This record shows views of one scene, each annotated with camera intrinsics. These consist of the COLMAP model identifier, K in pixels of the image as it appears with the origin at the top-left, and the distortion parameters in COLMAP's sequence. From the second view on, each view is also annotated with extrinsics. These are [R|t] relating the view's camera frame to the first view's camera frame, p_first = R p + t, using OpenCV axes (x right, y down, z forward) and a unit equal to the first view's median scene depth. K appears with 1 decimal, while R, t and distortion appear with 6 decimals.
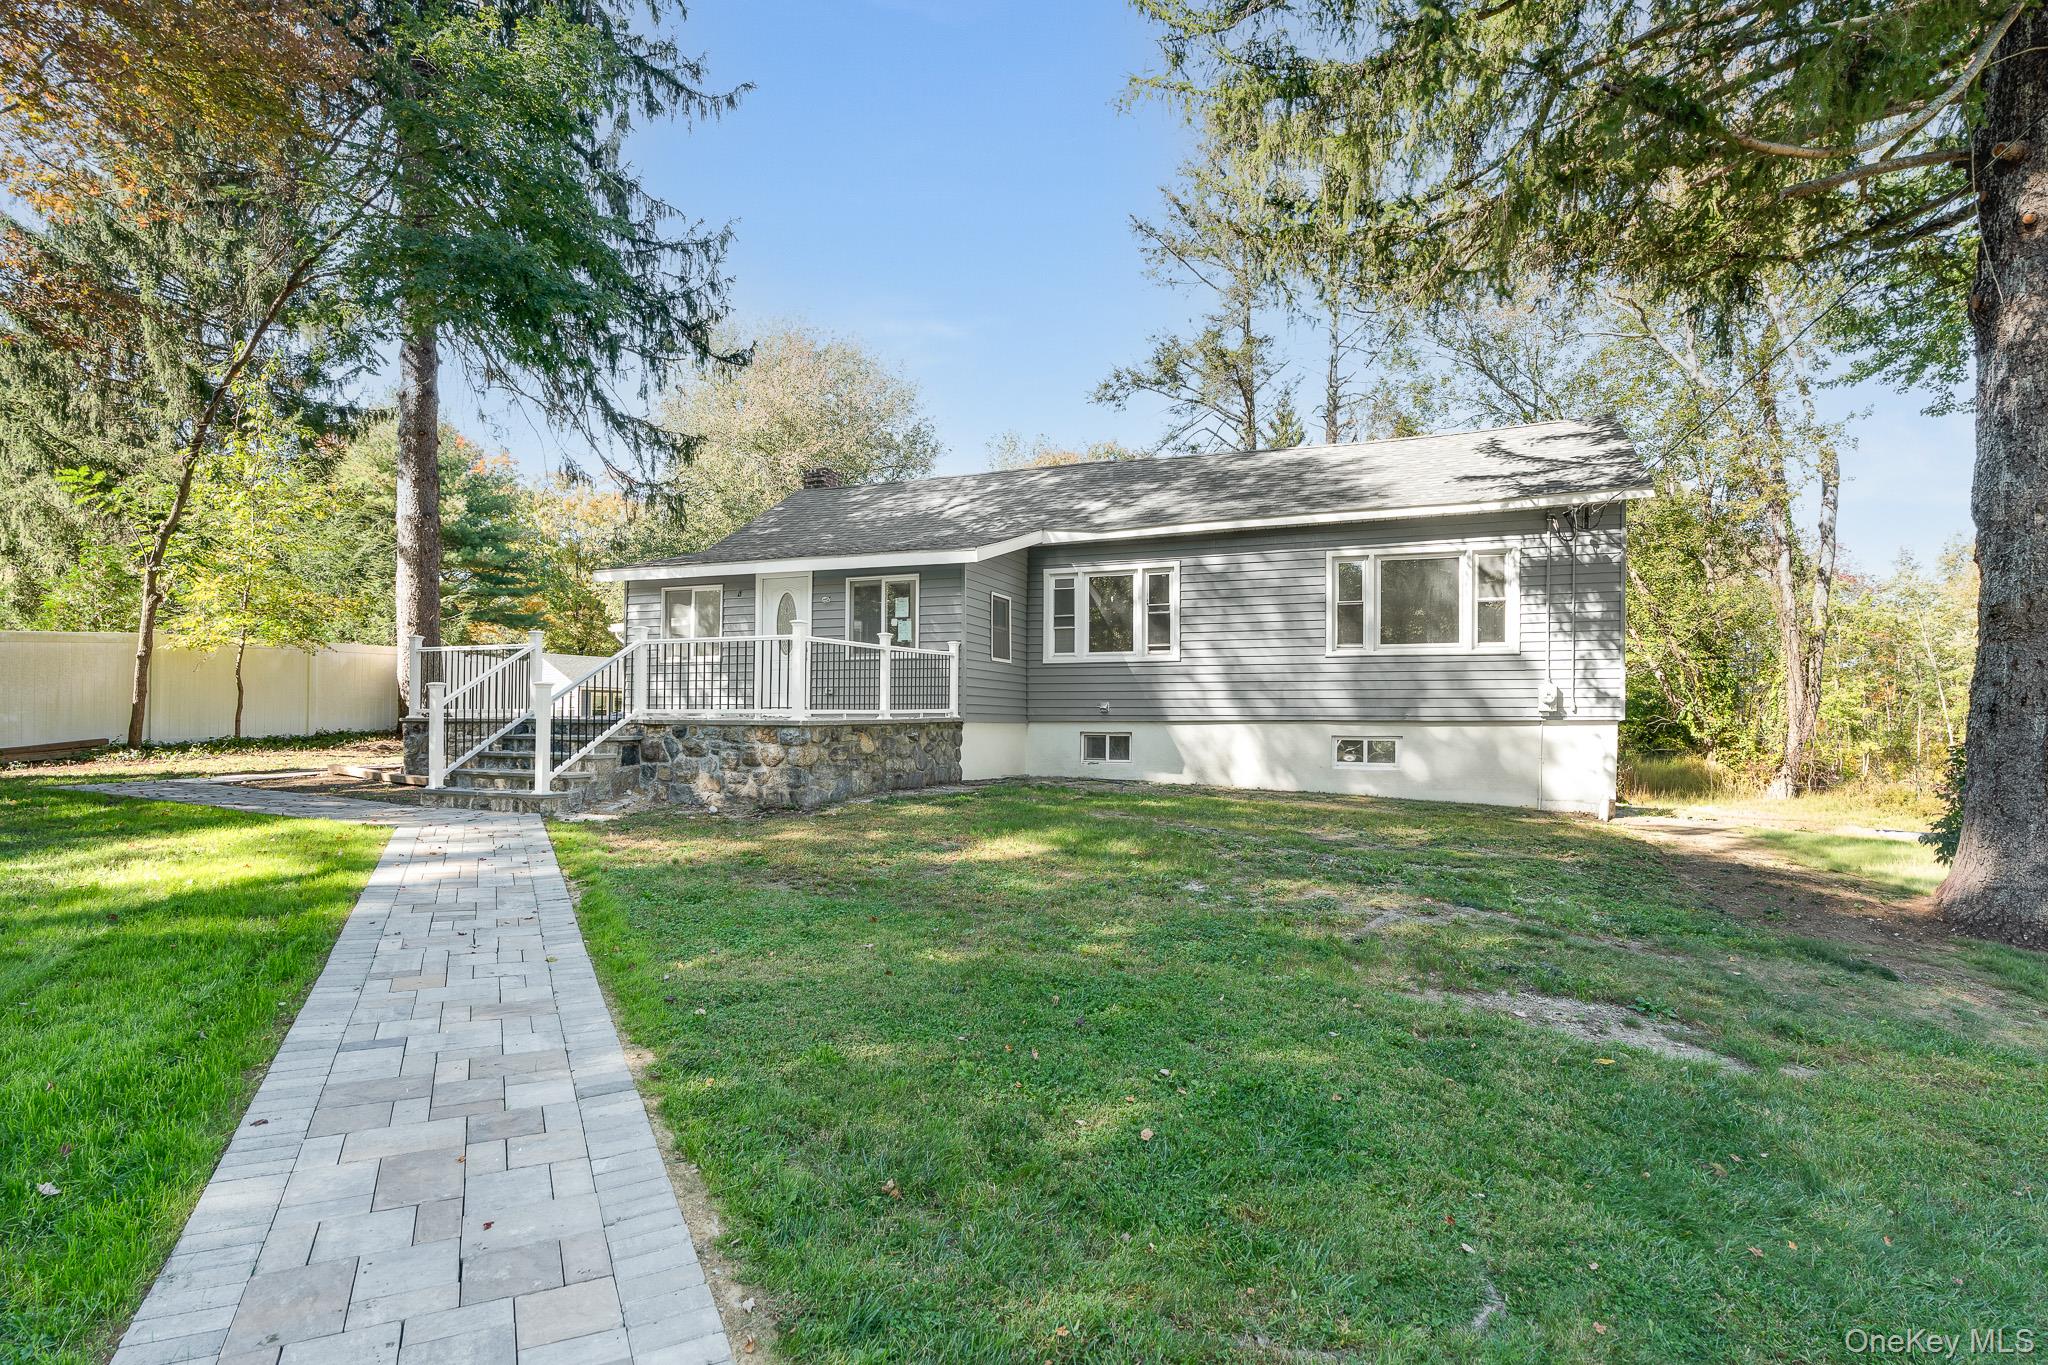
lens RADIAL K [[851.9, 0, 1024.0], [0, 851.9, 682.5], [0, 0, 1]] dist [-0.001328, -0.000378]
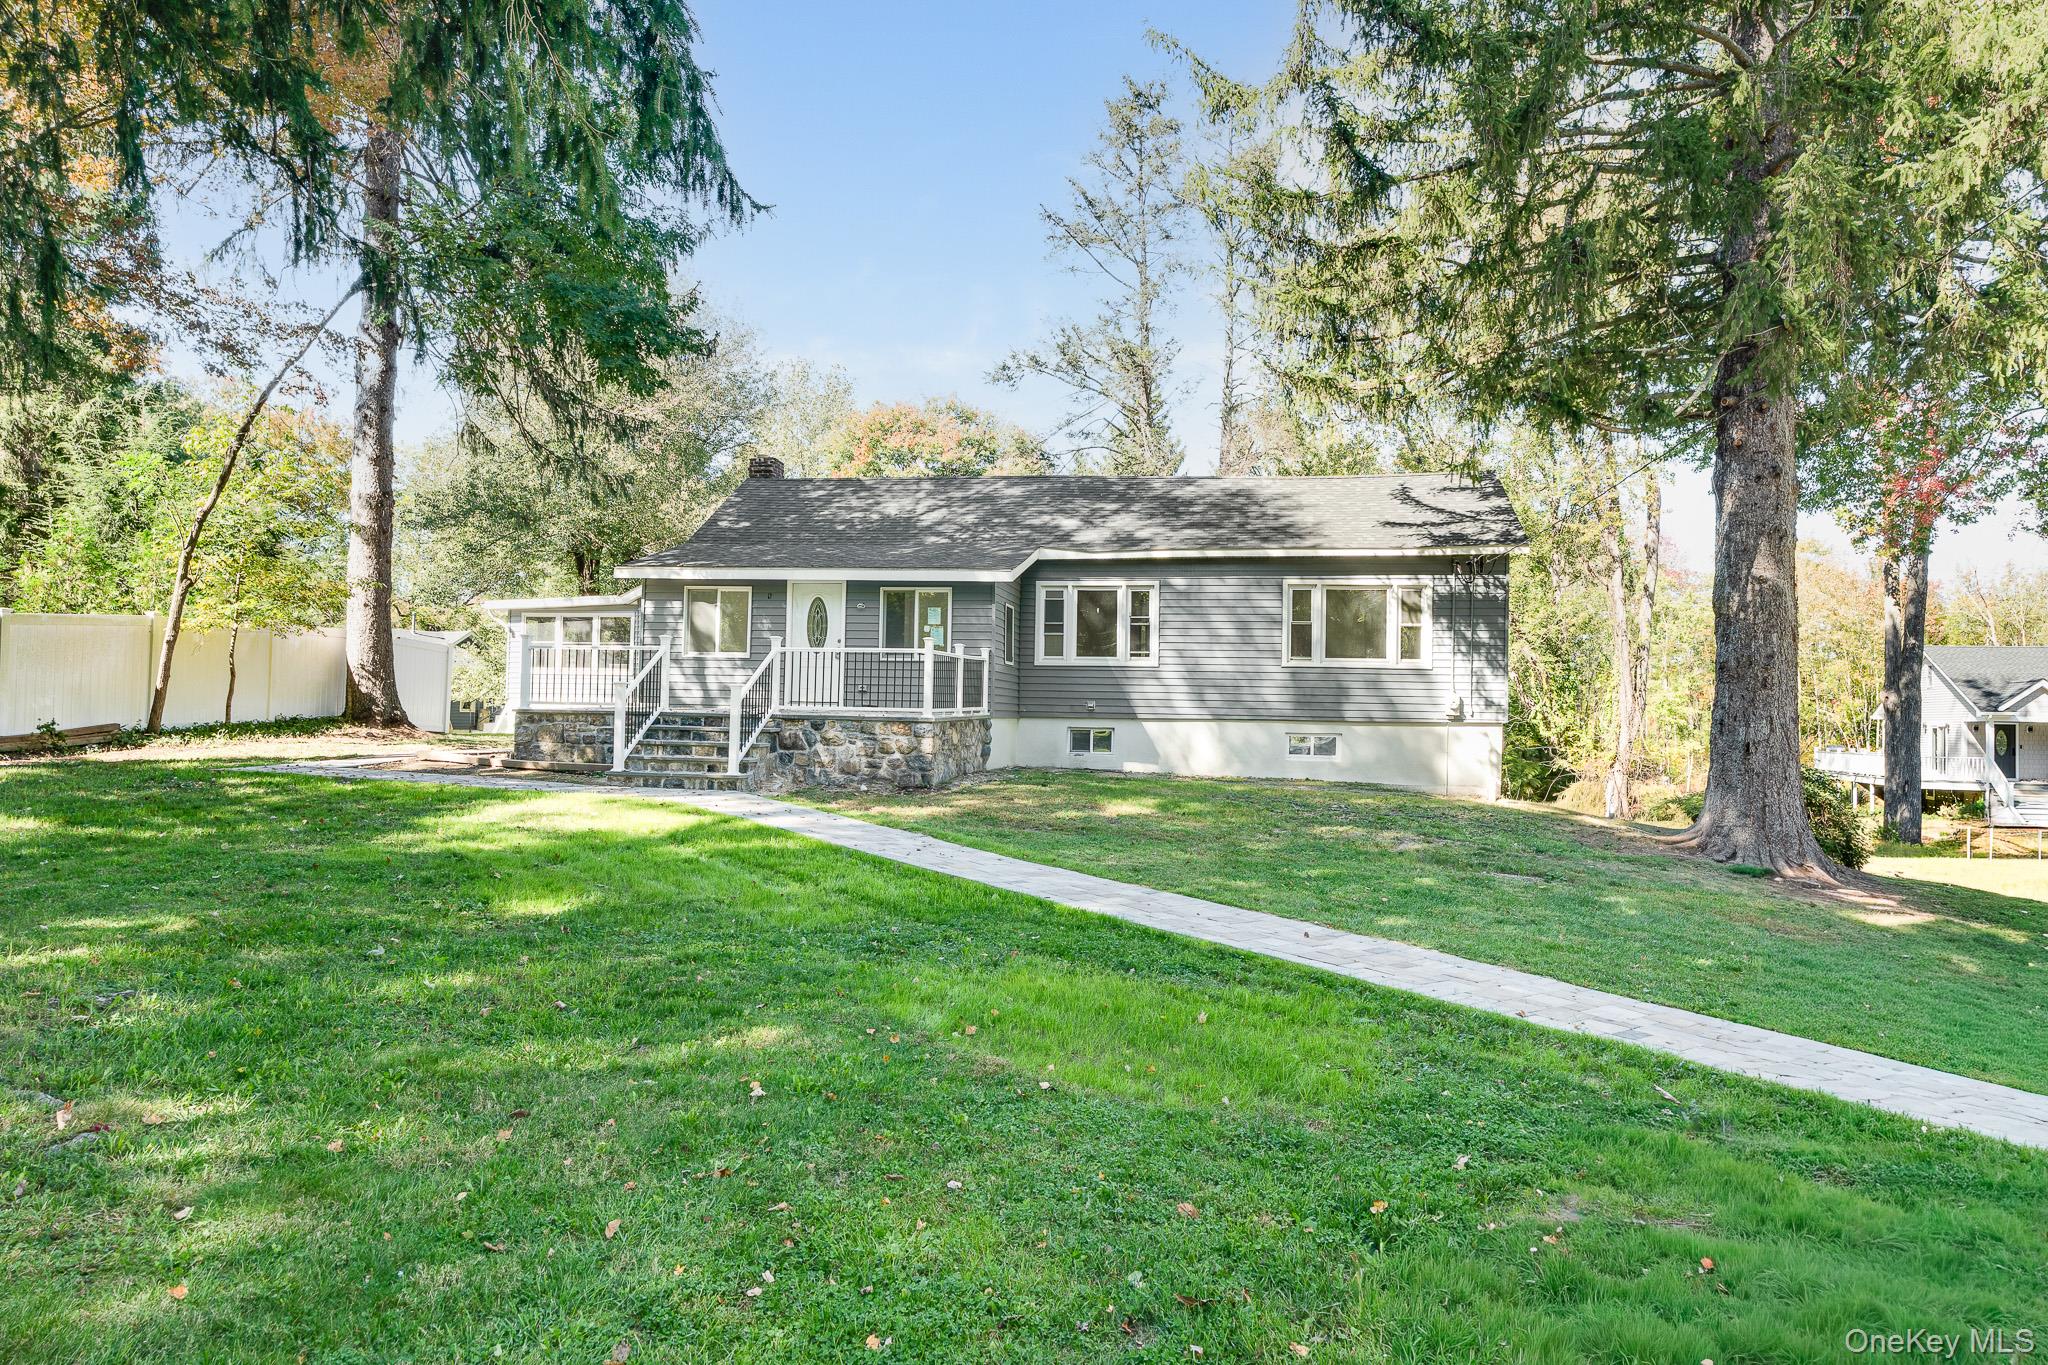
lens RADIAL K [[962.3, 0, 1019.5], [0, 962.3, 637.3], [0, 0, 1]] dist [0.000374, -0.000024]
pose [[0.984813, 0.026986, 0.171510, -0.227882], [-0.021760, 0.999242, -0.032277, -0.018815], [-0.172251, 0.028055, 0.984653, -0.259229]]
